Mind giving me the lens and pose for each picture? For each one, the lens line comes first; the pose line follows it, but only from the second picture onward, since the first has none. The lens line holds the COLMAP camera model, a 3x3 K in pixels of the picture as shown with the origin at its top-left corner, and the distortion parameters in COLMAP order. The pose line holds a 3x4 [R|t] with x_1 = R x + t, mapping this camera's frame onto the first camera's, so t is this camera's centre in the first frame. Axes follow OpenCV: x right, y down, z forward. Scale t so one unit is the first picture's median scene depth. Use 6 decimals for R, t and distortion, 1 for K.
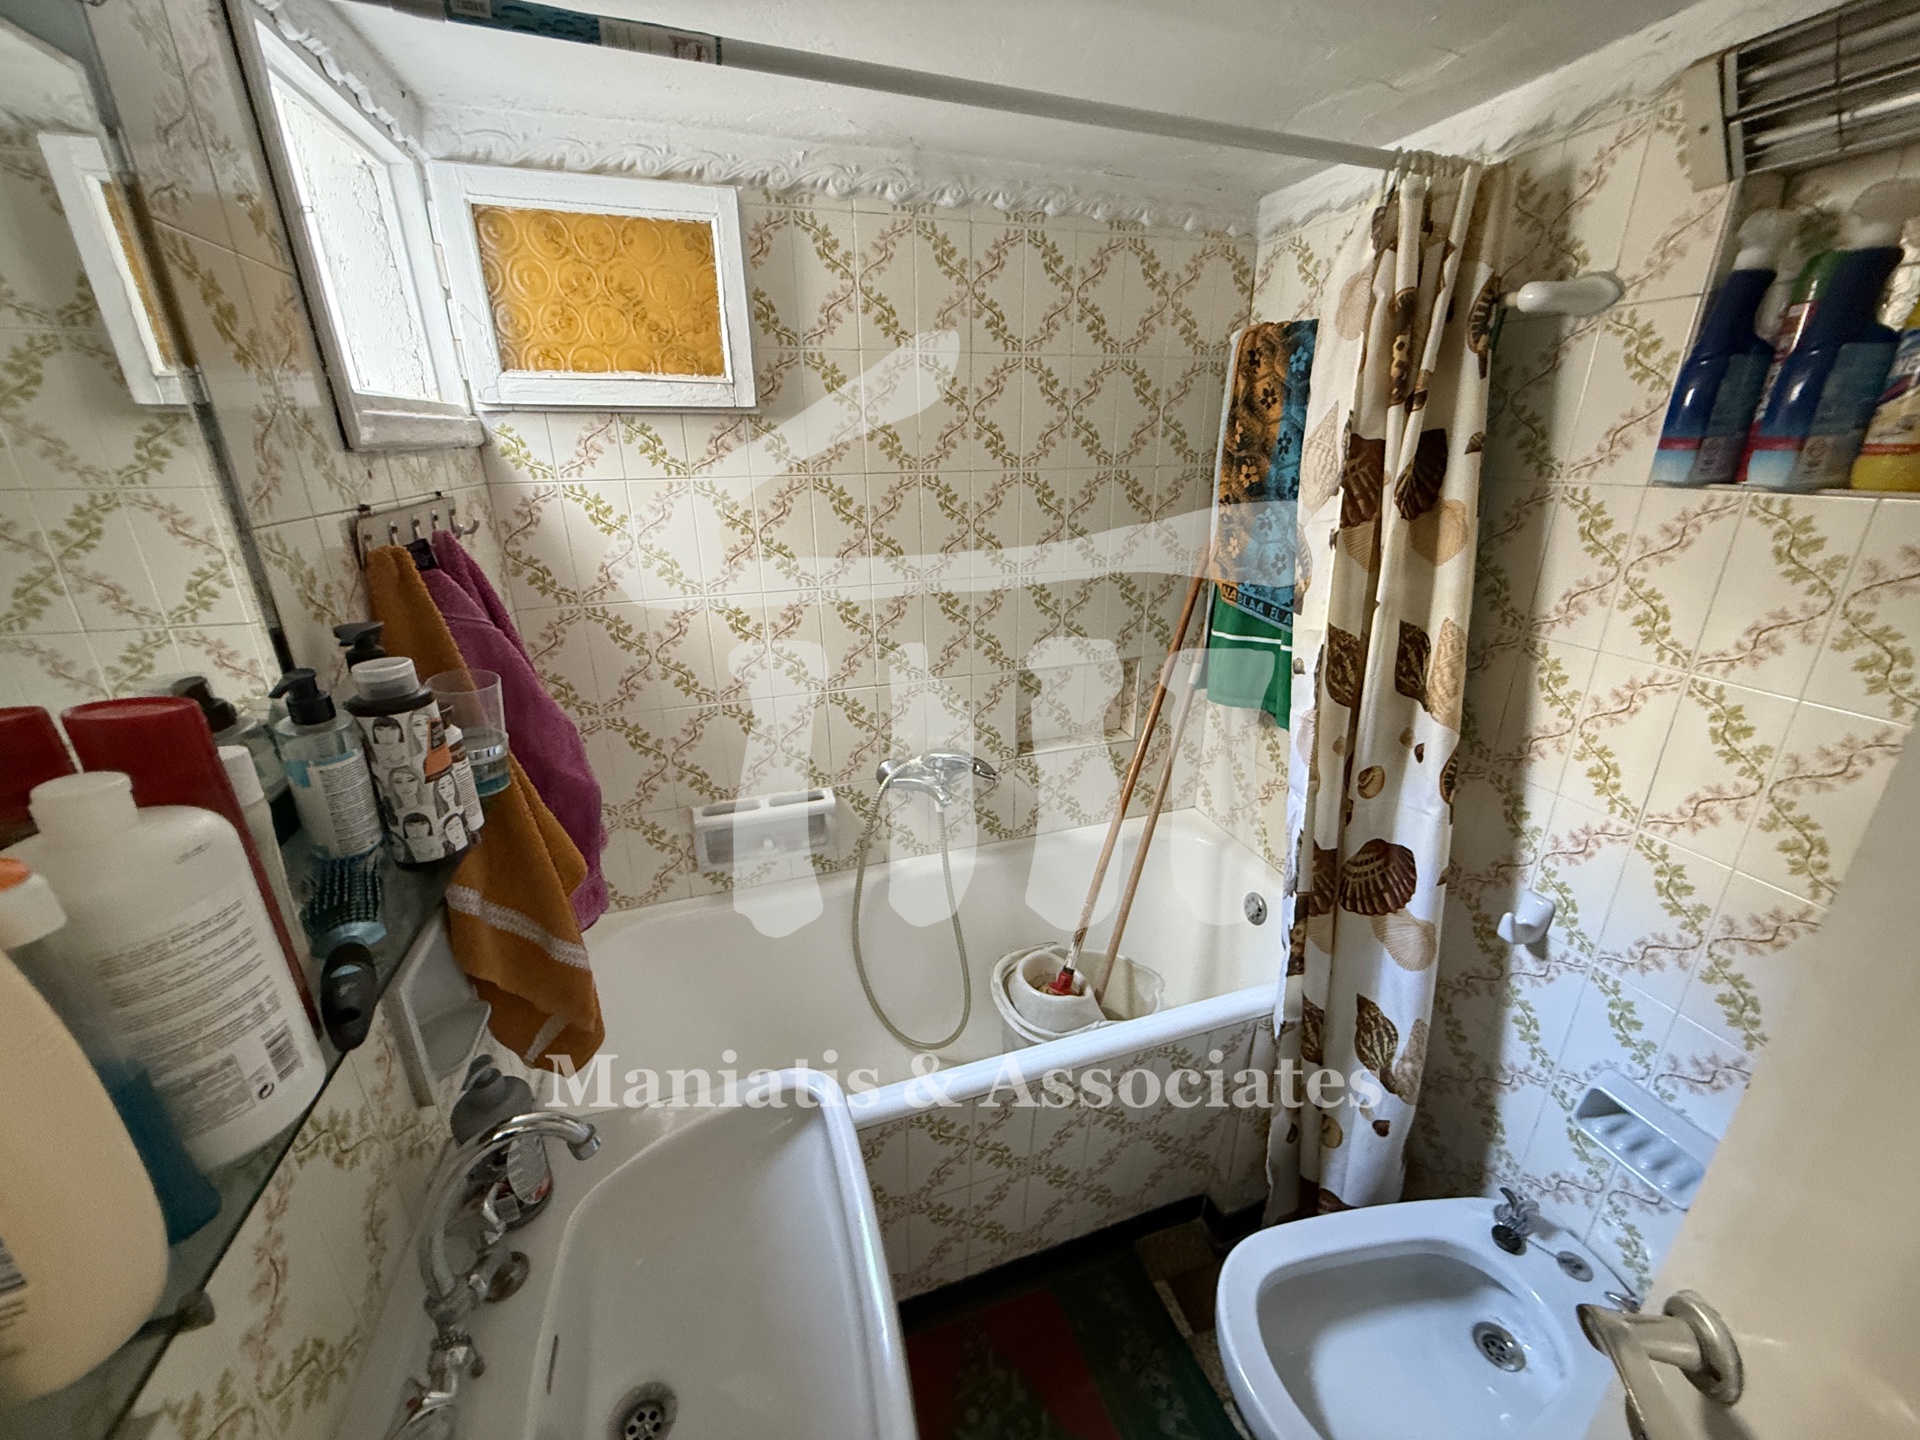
lens RADIAL K [[762.6, 0, 958.1], [0, 762.6, 722.0], [0, 0, 1]] dist [-0.001052, 0.000249]
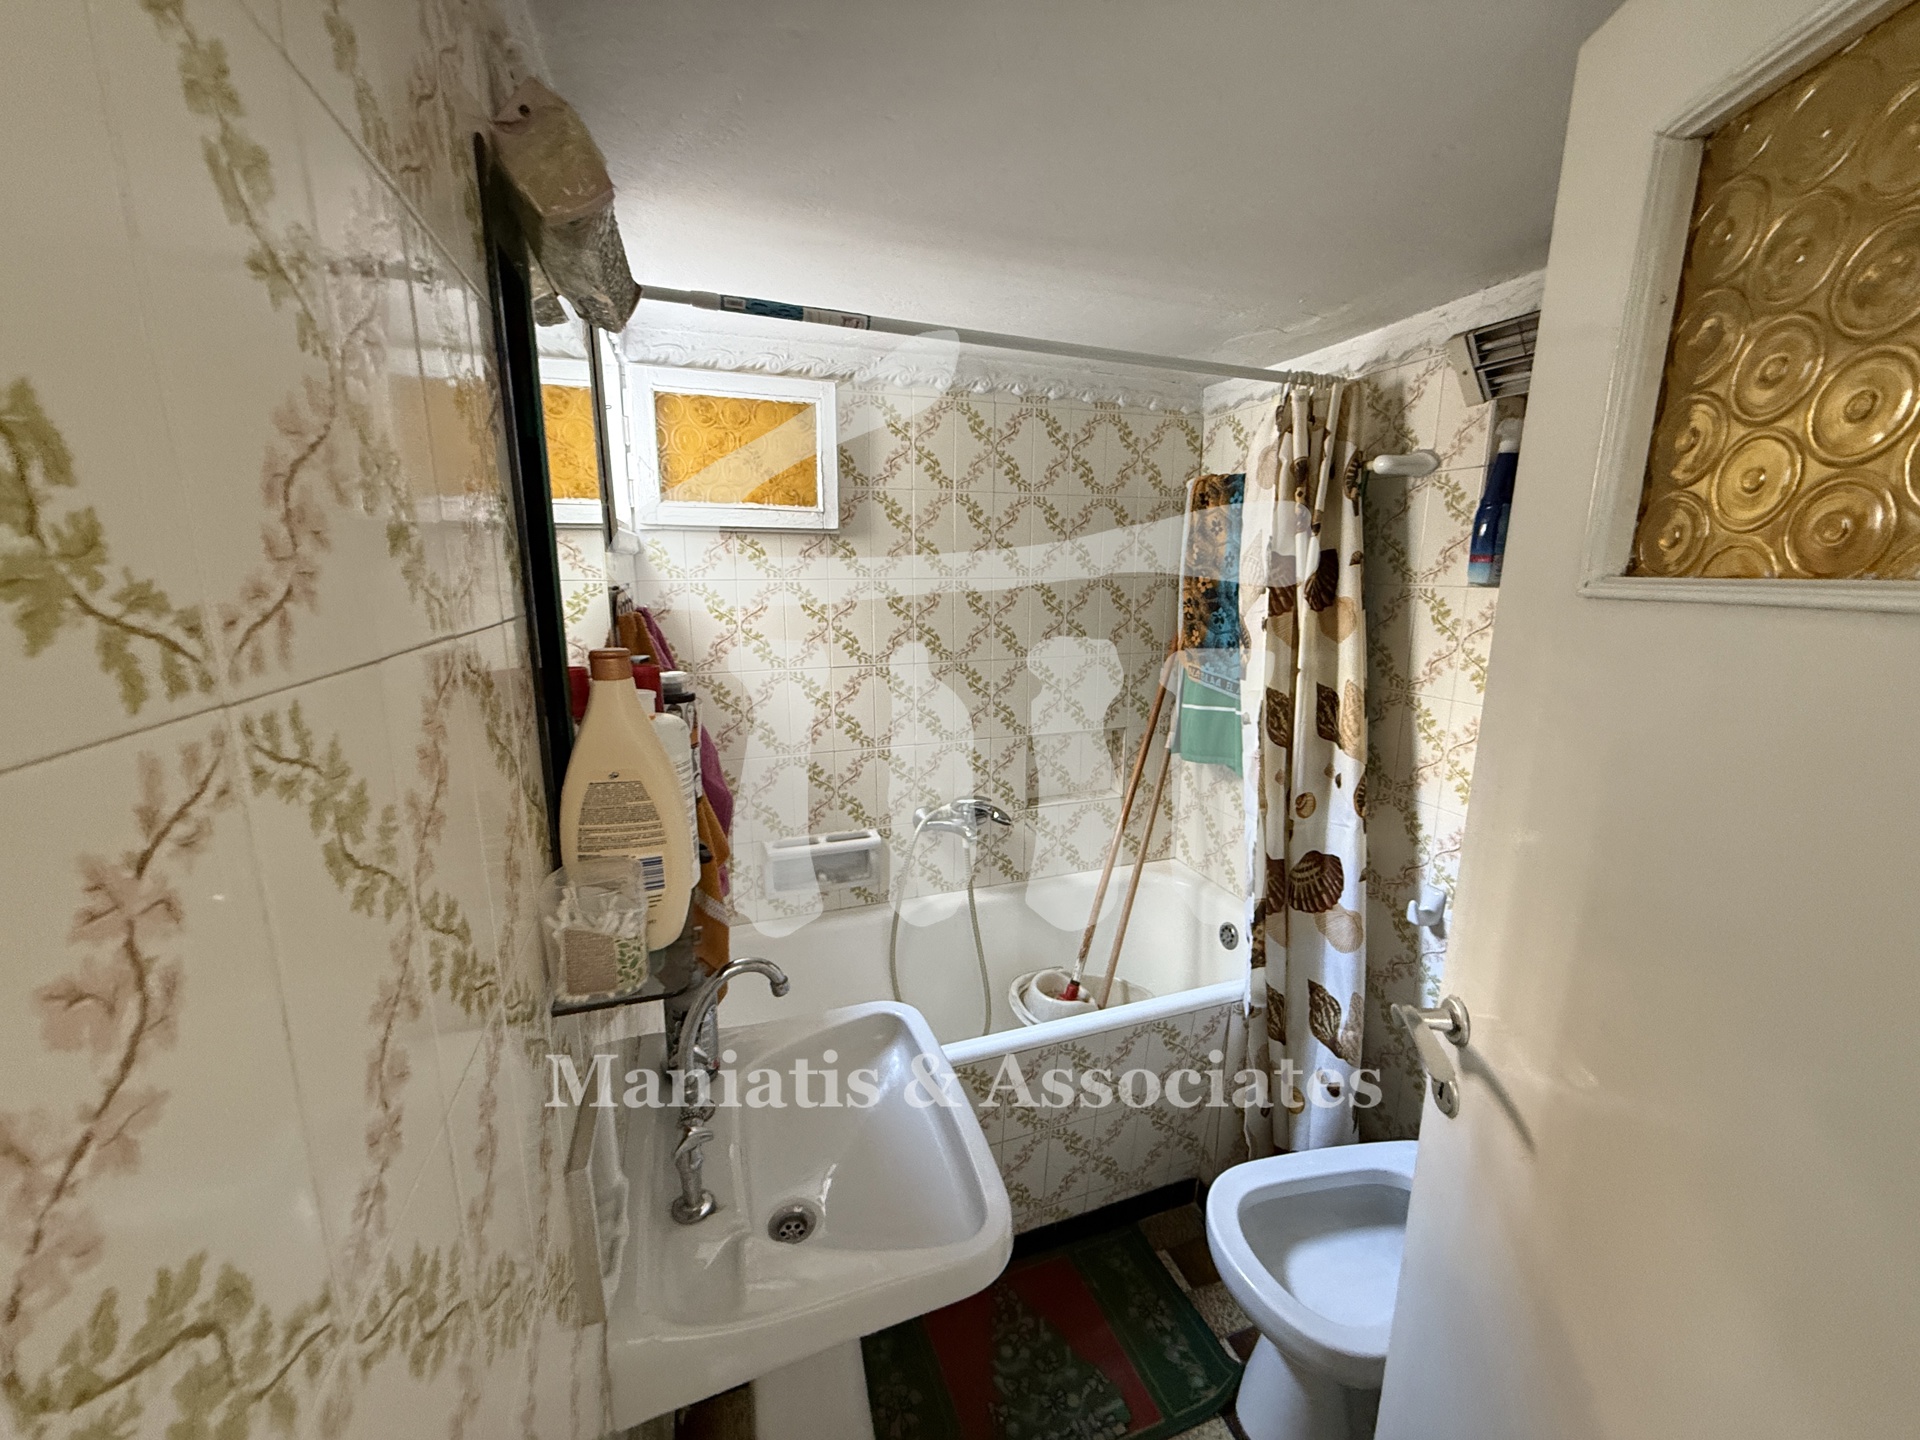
lens RADIAL K [[762.6, 0, 960.4], [0, 762.6, 722.4], [0, 0, 1]] dist [-0.001052, 0.000249]
pose [[0.999584, 0.005245, 0.028357, -0.093863], [-0.000940, 0.988726, -0.149733, 0.137294], [-0.028823, 0.149644, 0.988320, -0.311501]]
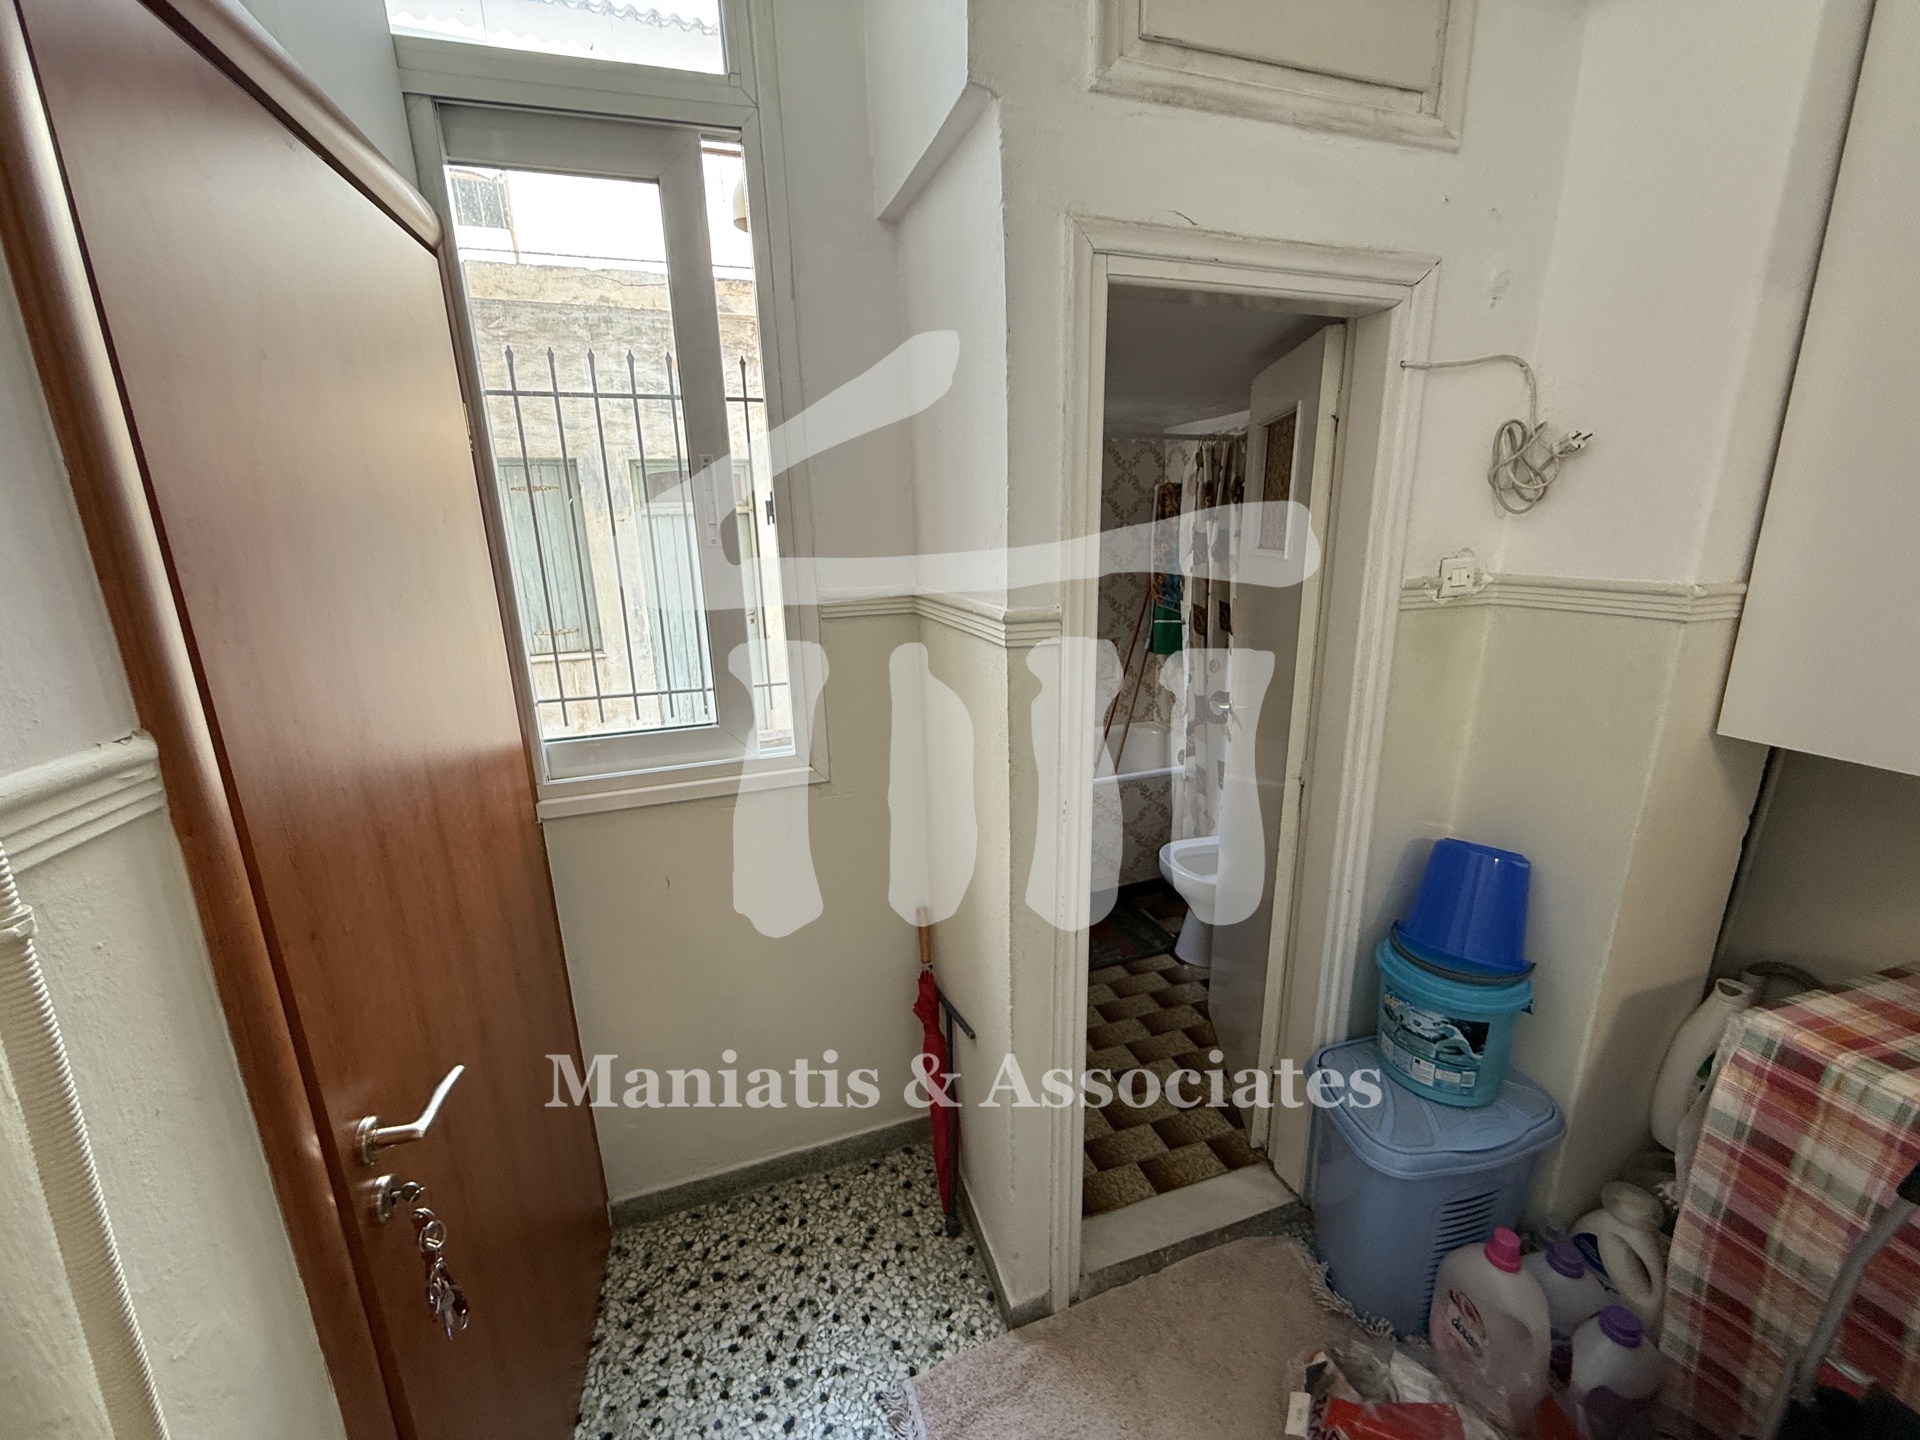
lens RADIAL K [[762.6, 0, 960.6], [0, 762.6, 724.9], [0, 0, 1]] dist [-0.001052, 0.000249]
pose [[0.999597, -0.020128, 0.020033, -0.342123], [0.022004, 0.994912, -0.098317, 0.501468], [-0.017952, 0.098718, 0.994953, -1.455360]]
